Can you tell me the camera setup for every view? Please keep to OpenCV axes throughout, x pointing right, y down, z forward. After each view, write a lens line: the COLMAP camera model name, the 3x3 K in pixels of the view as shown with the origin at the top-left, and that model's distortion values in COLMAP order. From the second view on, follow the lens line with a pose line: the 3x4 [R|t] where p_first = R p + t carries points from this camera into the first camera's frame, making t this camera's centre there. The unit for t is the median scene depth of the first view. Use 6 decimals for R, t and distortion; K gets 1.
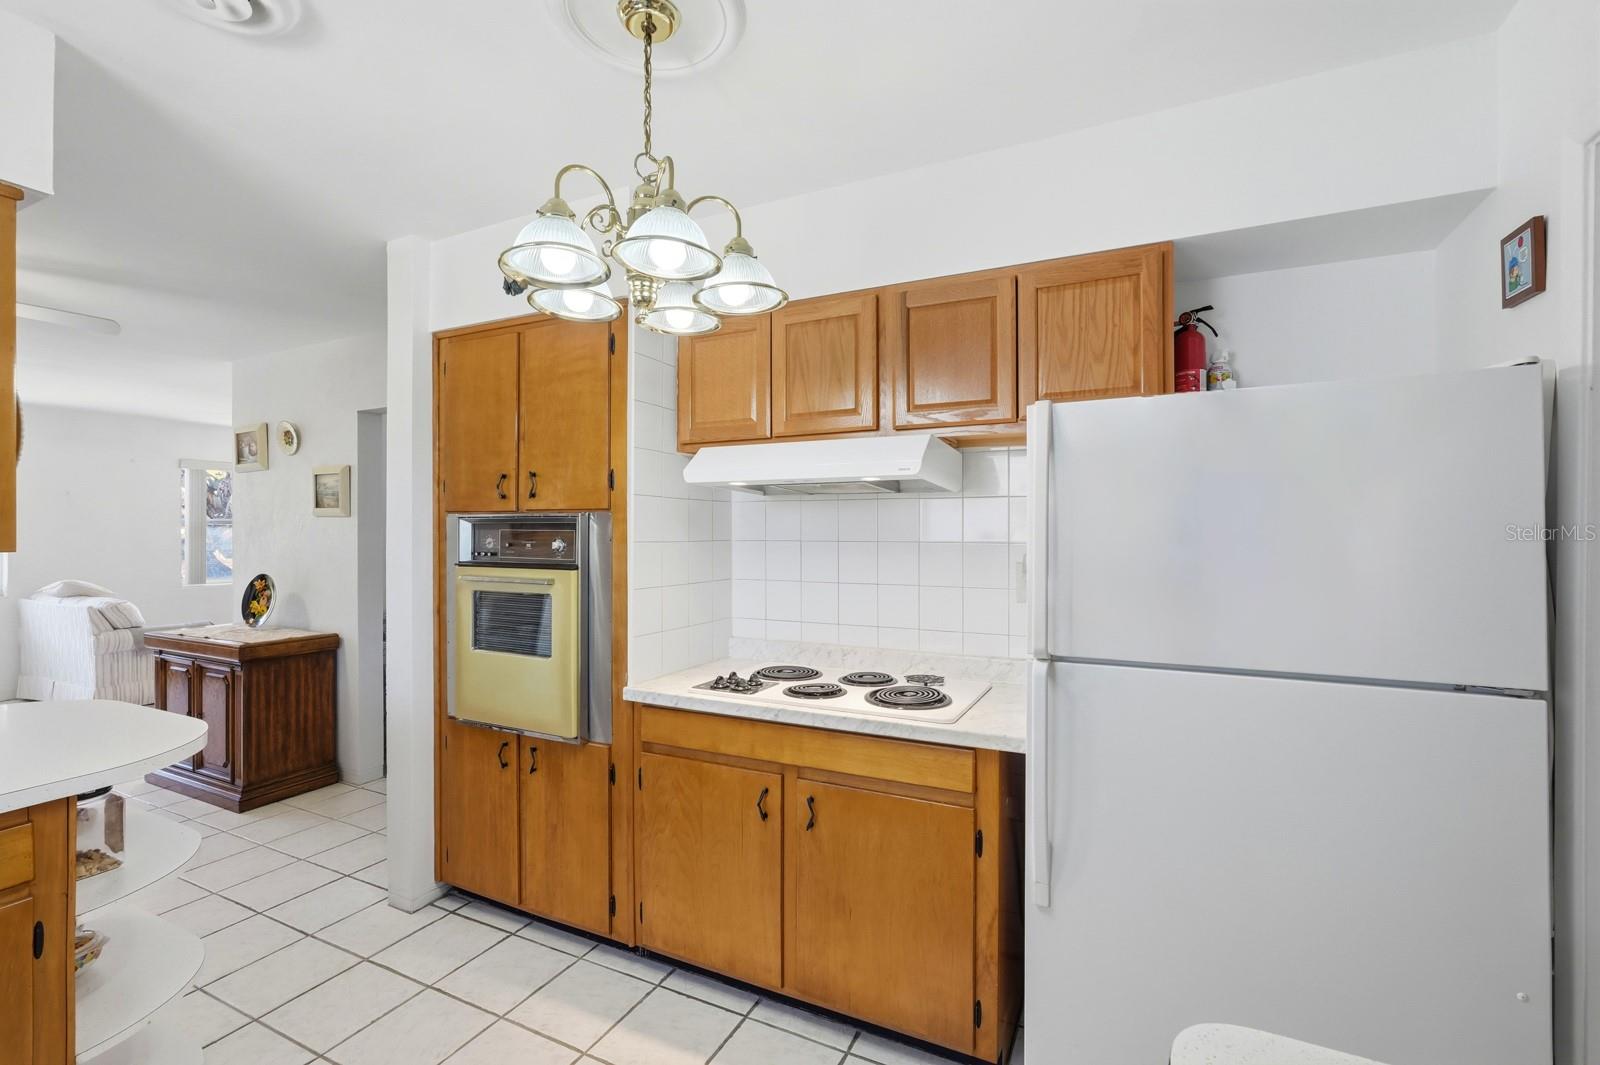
lens RADIAL K [[703.2, 0, 800.0], [0, 703.2, 532.5], [0, 0, 1]] dist [0.001261, 0.000404]
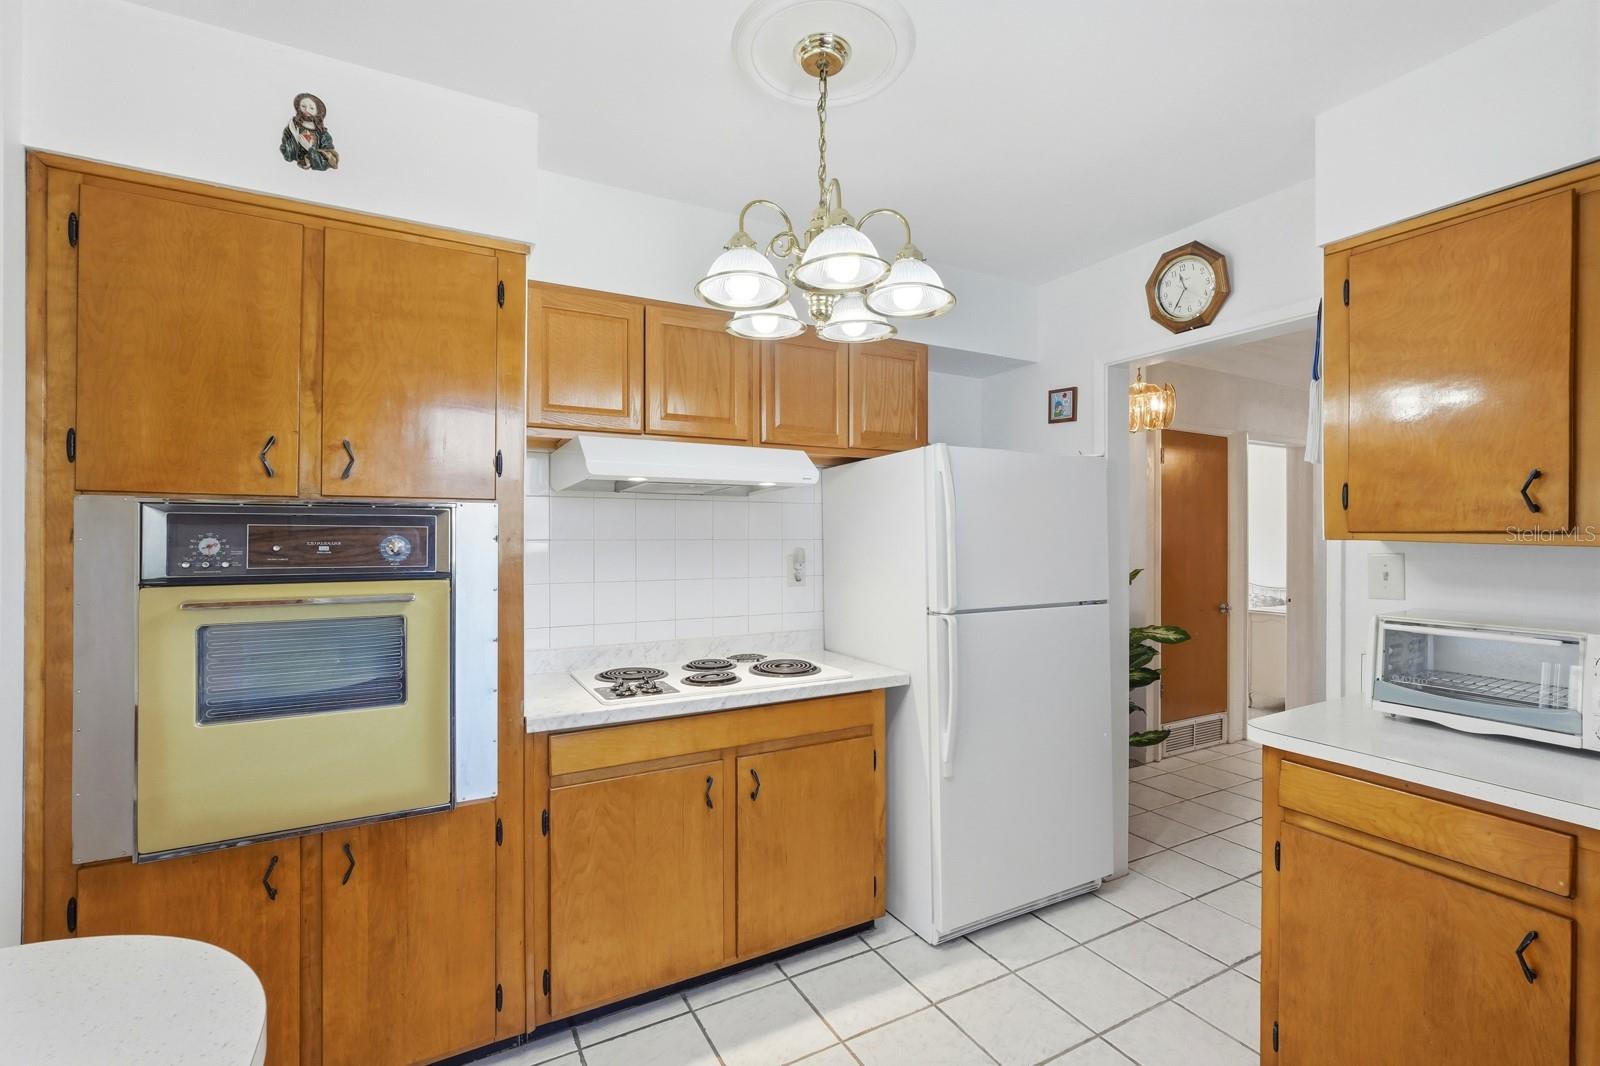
lens RADIAL K [[710.5, 0, 800.0], [0, 710.5, 533.0], [0, 0, 1]] dist [0.001960, 0.000571]
pose [[0.572273, 0.002221, 0.820060, -0.774869], [0.002144, 0.999989, -0.004204, 0.008853], [-0.820060, 0.004165, 0.572262, 0.272205]]
